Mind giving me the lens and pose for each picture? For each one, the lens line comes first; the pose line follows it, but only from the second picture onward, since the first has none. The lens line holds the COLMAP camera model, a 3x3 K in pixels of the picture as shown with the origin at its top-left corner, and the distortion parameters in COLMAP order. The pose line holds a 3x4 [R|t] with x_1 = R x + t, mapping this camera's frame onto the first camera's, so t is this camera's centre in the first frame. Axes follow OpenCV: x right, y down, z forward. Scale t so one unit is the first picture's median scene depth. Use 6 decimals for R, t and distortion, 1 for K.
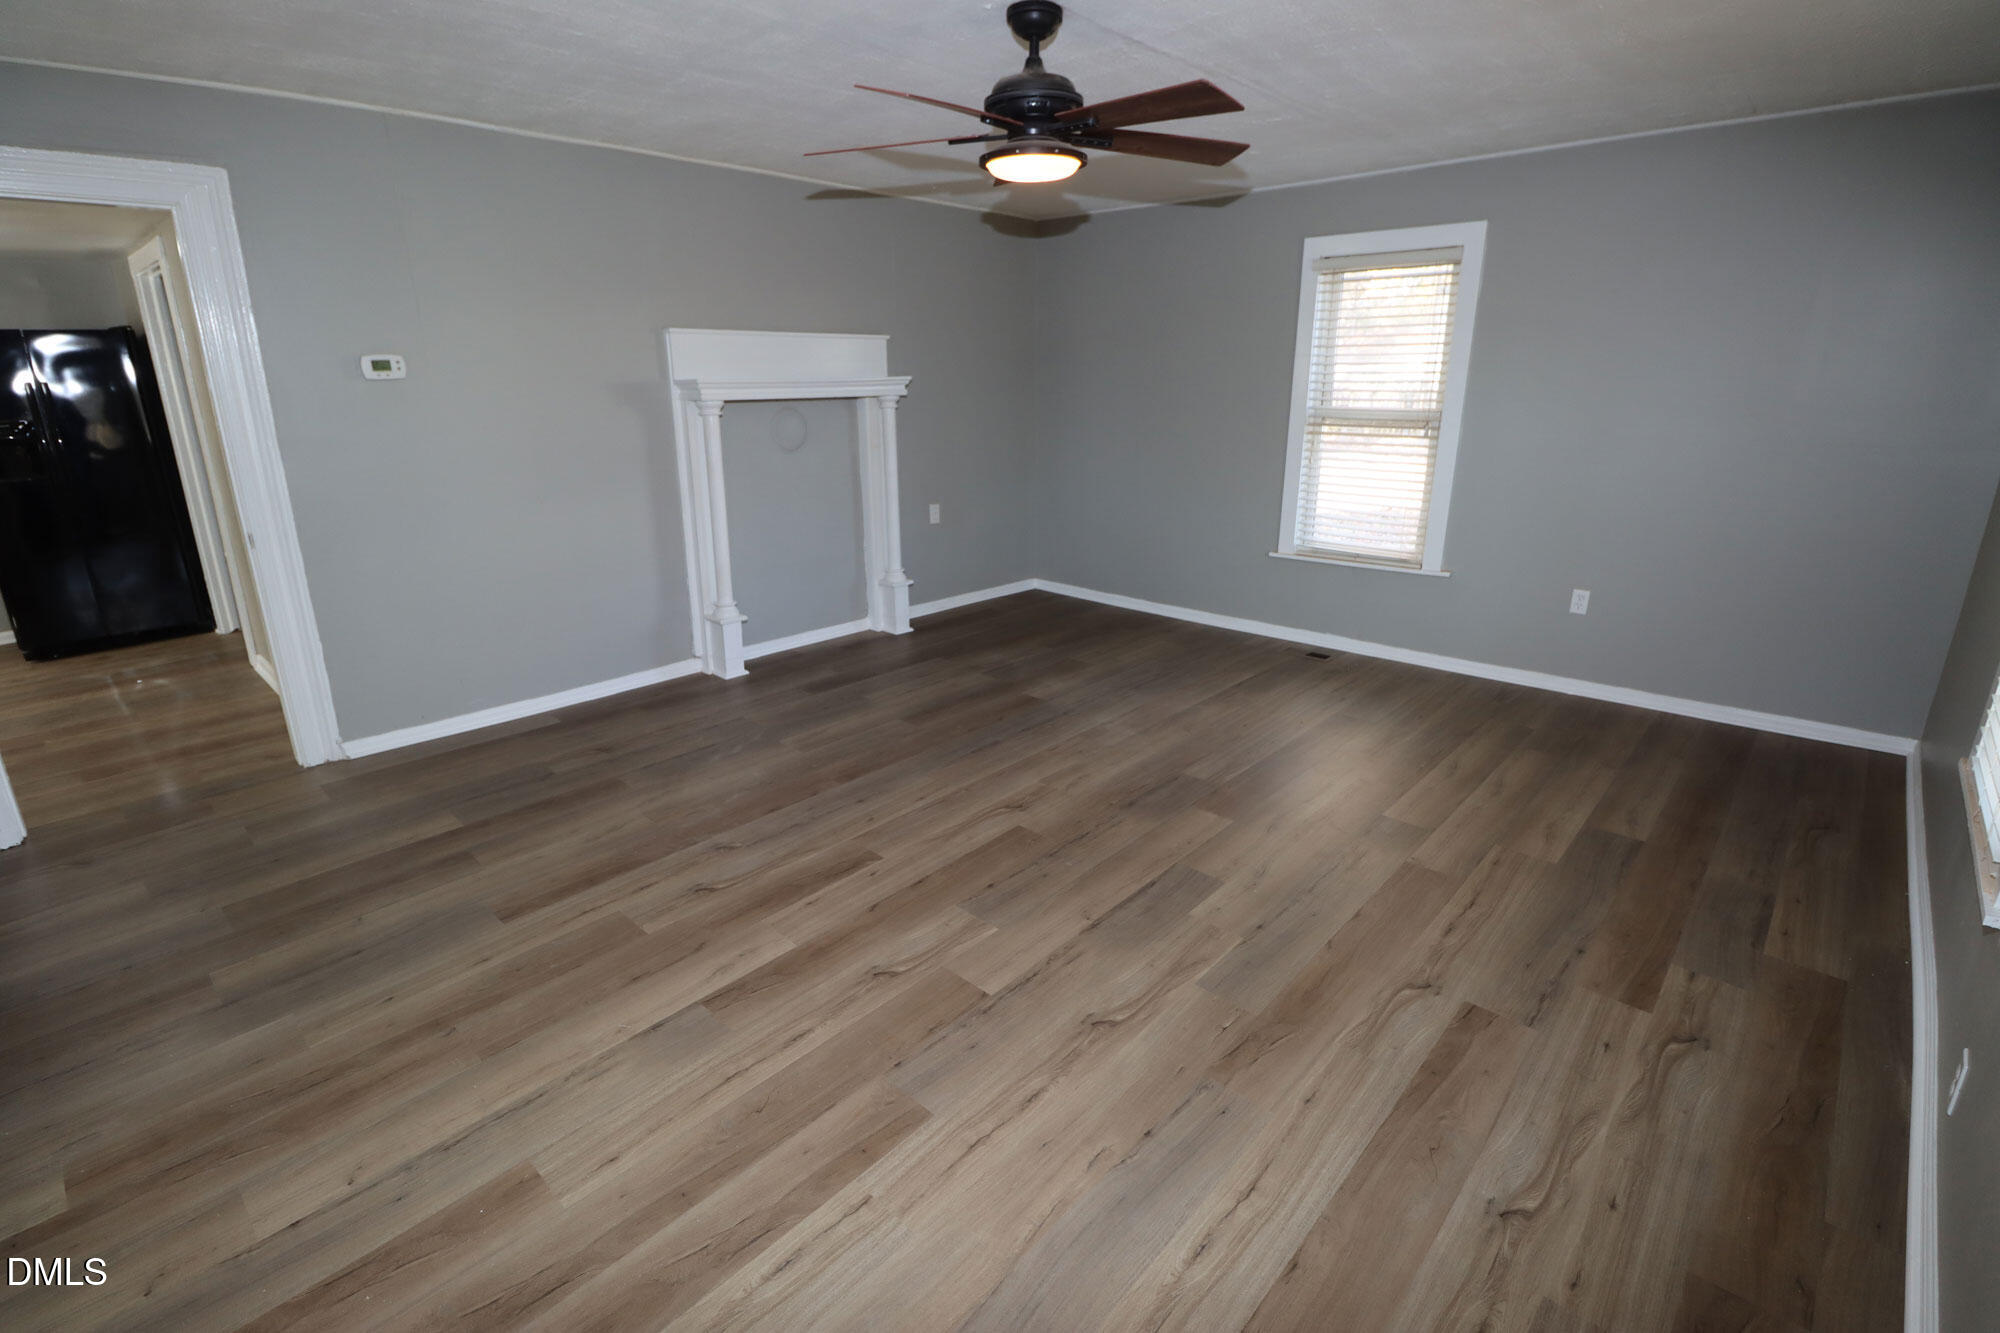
lens RADIAL K [[940.1, 0, 991.7], [0, 940.1, 661.2], [0, 0, 1]] dist [-0.000128, -0.000258]
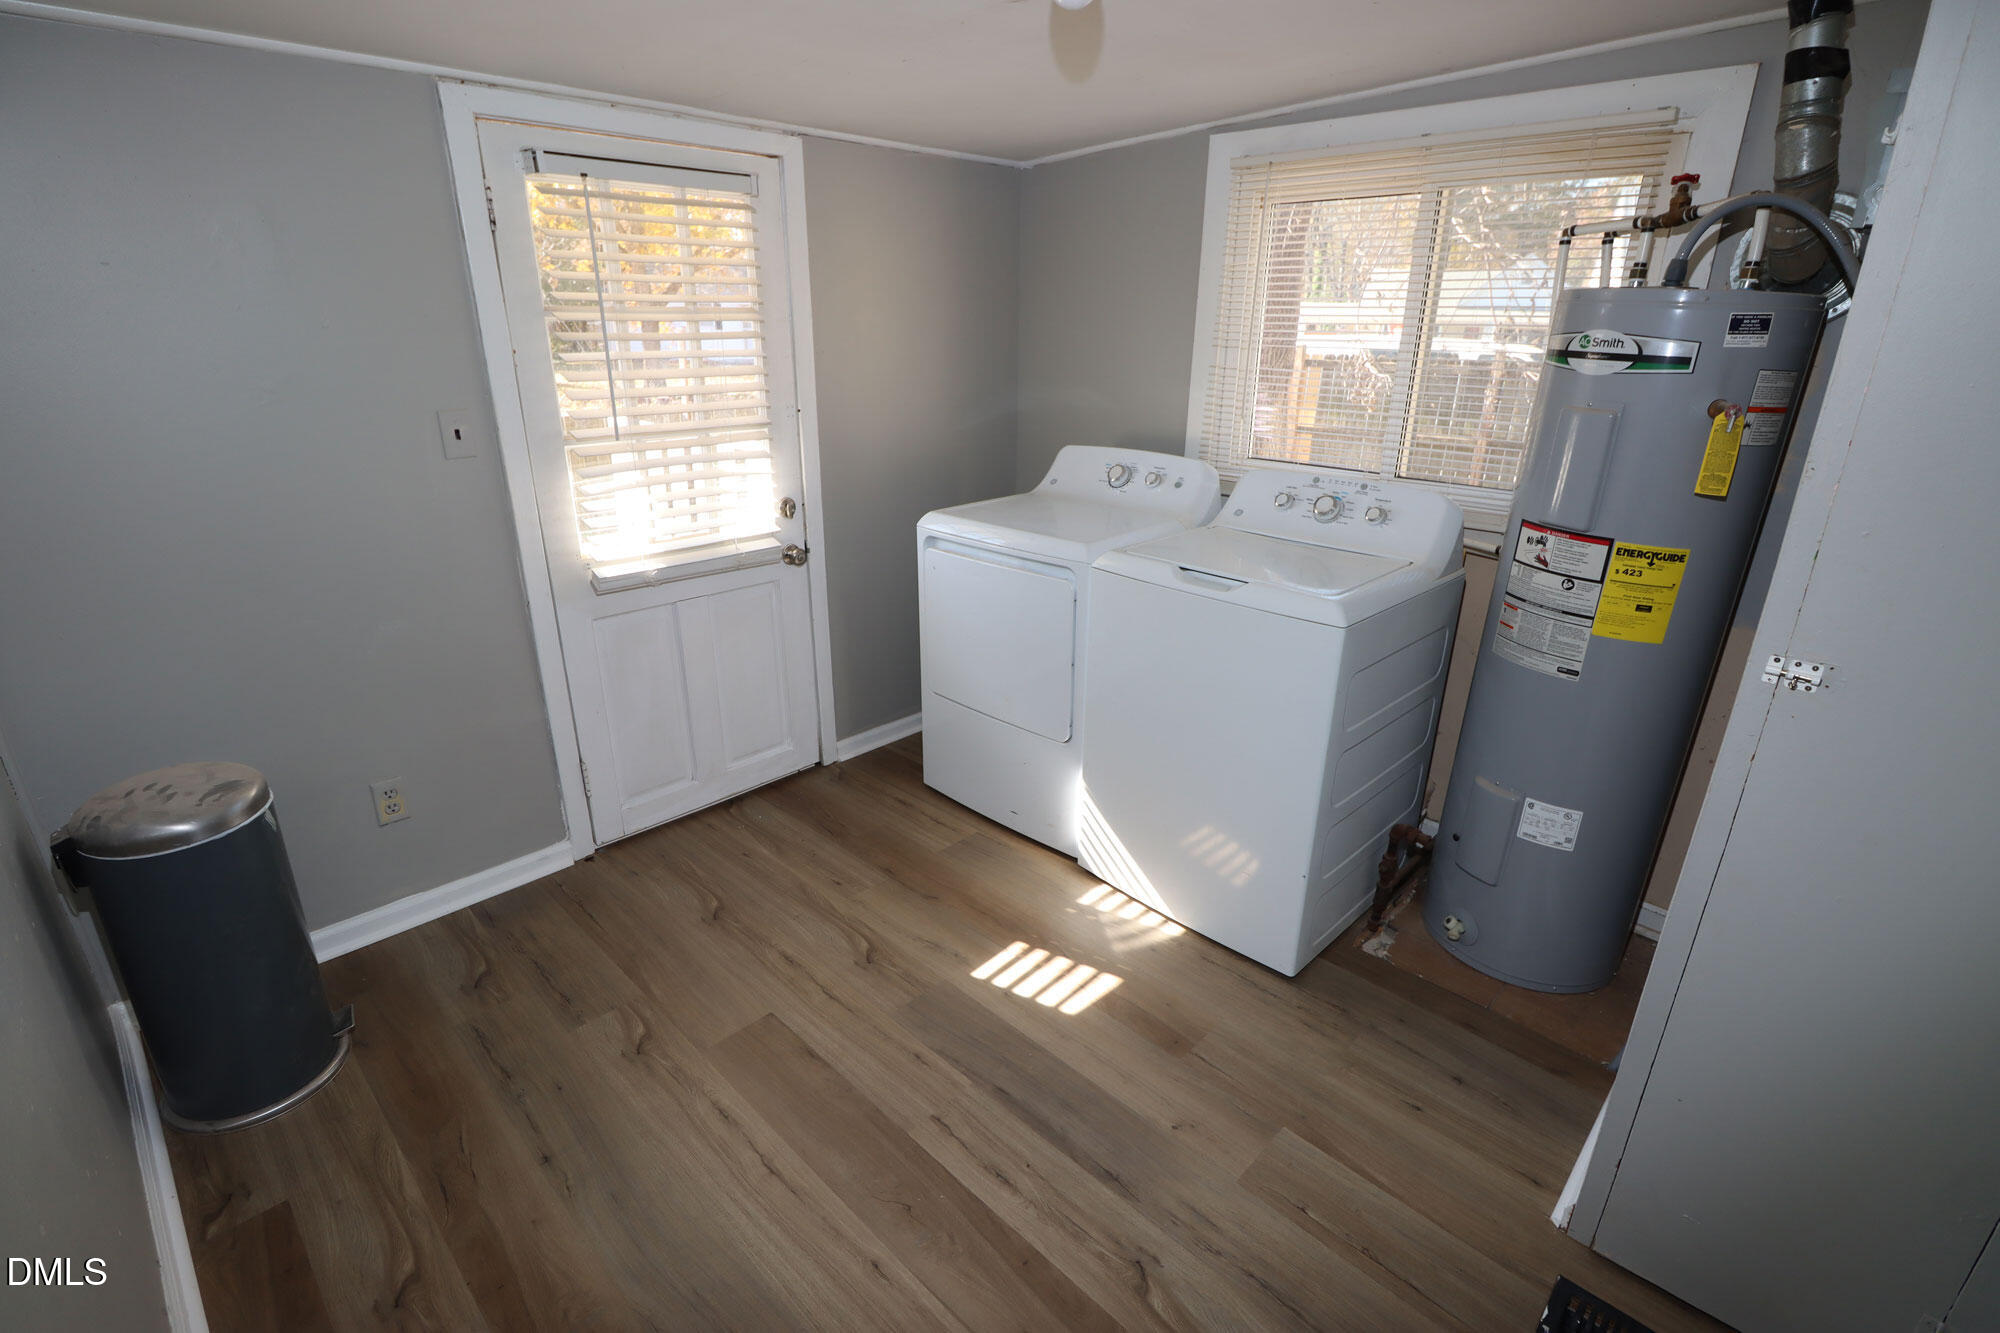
lens RADIAL K [[940.1, 0, 991.7], [0, 940.1, 661.2], [0, 0, 1]] dist [-0.000128, -0.000258]
pose [[-0.040737, 0.373085, -0.926902, 1.480067], [-0.285440, 0.884667, 0.368630, -0.491153], [0.957530, 0.279592, 0.070455, 1.533741]]
